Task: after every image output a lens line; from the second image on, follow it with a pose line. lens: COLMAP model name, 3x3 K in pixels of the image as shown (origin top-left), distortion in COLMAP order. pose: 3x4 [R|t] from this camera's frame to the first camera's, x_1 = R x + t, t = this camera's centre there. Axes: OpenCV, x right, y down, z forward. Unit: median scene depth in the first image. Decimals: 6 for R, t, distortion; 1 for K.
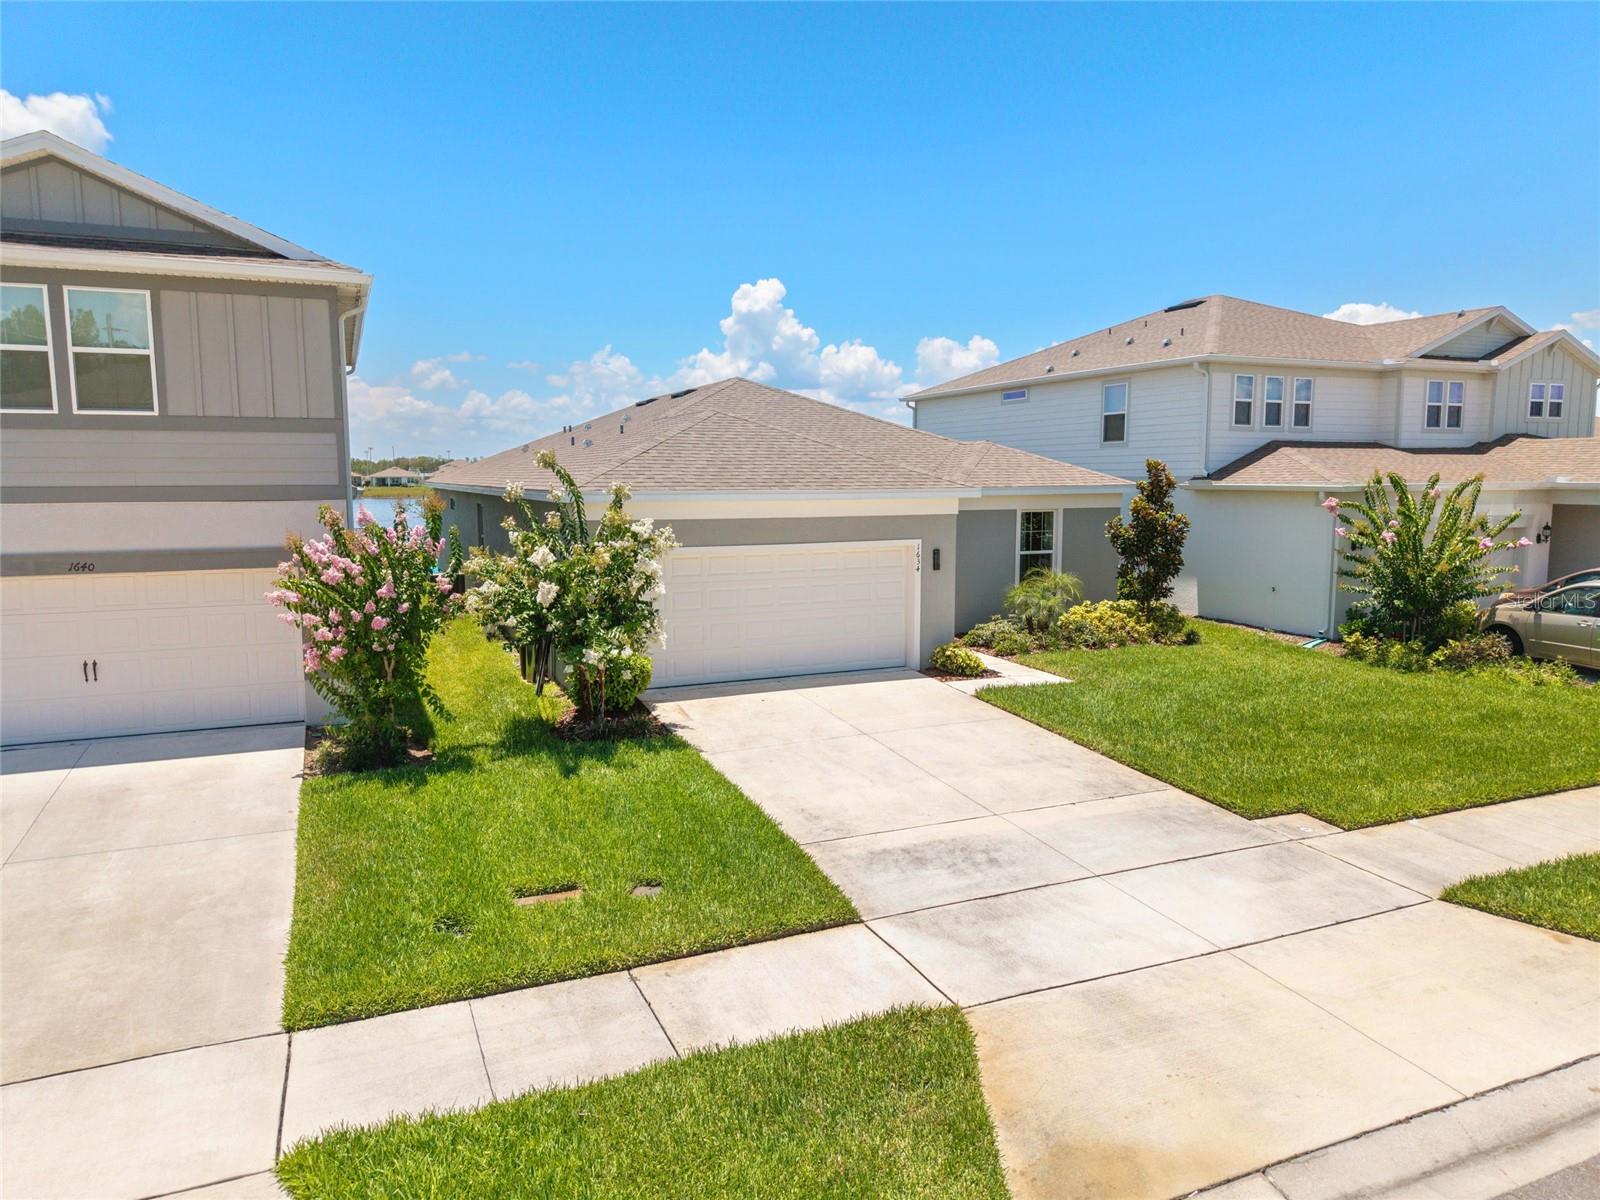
lens RADIAL K [[1097.6, 0, 800.0], [0, 1097.6, 600.0], [0, 0, 1]] dist [-0.008779, -0.007336]
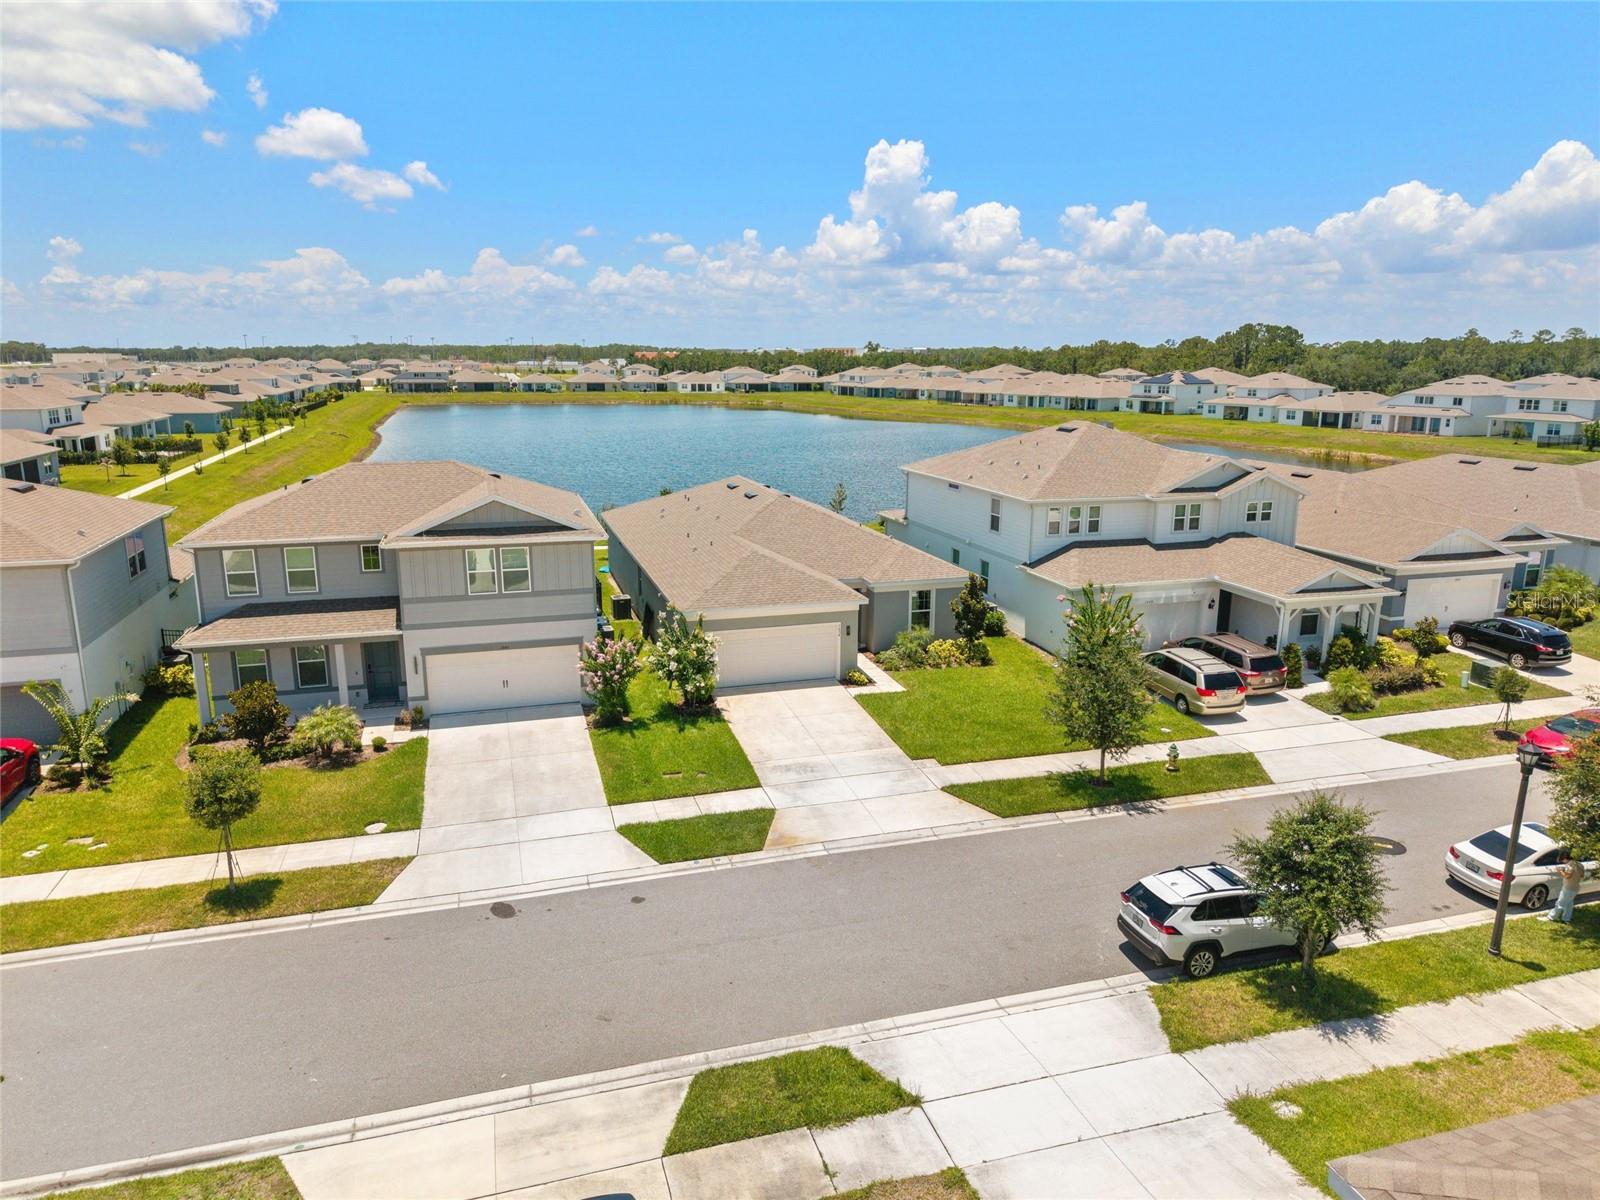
lens RADIAL K [[1097.6, 0, 800.0], [0, 1097.6, 600.0], [0, 0, 1]] dist [-0.008779, -0.007336]
pose [[0.993227, 0.031592, -0.111809, 0.367748], [-0.019386, 0.993895, 0.108615, -0.452318], [0.114558, -0.105712, 0.987776, -1.579538]]
